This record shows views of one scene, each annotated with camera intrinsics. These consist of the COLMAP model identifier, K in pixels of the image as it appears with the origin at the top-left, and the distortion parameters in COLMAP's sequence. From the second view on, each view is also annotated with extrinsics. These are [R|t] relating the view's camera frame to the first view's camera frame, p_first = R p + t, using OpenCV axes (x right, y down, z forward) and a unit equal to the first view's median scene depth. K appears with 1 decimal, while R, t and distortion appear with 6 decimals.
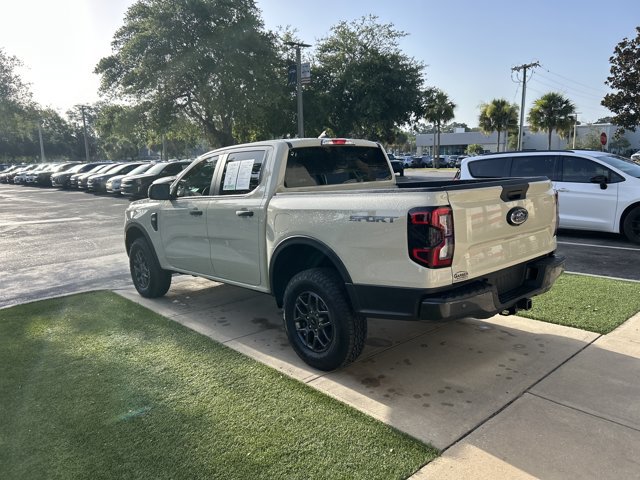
lens RADIAL K [[479.1, 0, 322.9], [0, 479.1, 233.3], [0, 0, 1]] dist [0.046489, -0.051806]
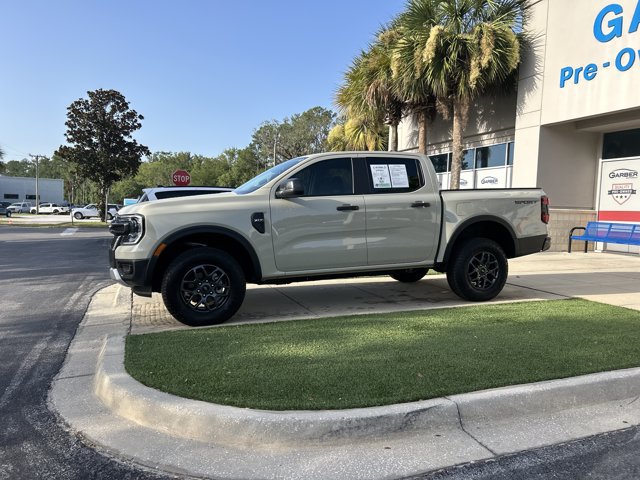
lens RADIAL K [[479.4, 0, 321.9], [0, 479.4, 238.6], [0, 0, 1]] dist [0.043394, -0.044101]
pose [[0.359730, -0.018967, 0.932864, -1.215049], [0.113862, 0.993214, -0.023713, 0.040440], [-0.926083, 0.114748, 0.359449, 0.651363]]
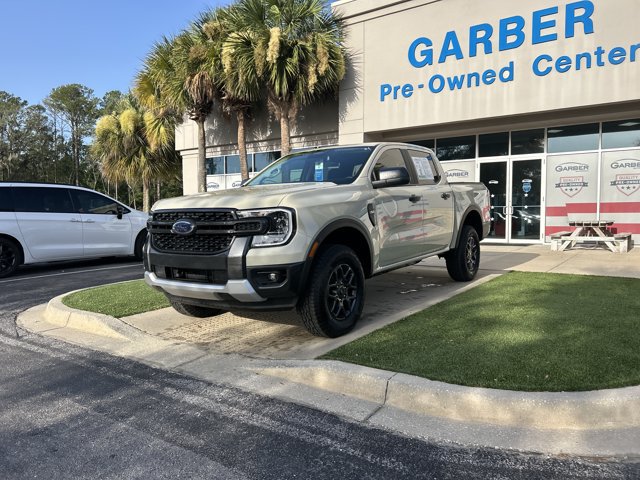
lens RADIAL K [[478.4, 0, 322.3], [0, 478.4, 241.7], [0, 0, 1]] dist [0.054413, -0.058899]
pose [[-0.220547, -0.023061, 0.975104, -1.200724], [0.165644, 0.984313, 0.060743, -0.046420], [-0.961208, 0.174917, -0.213268, 1.376387]]
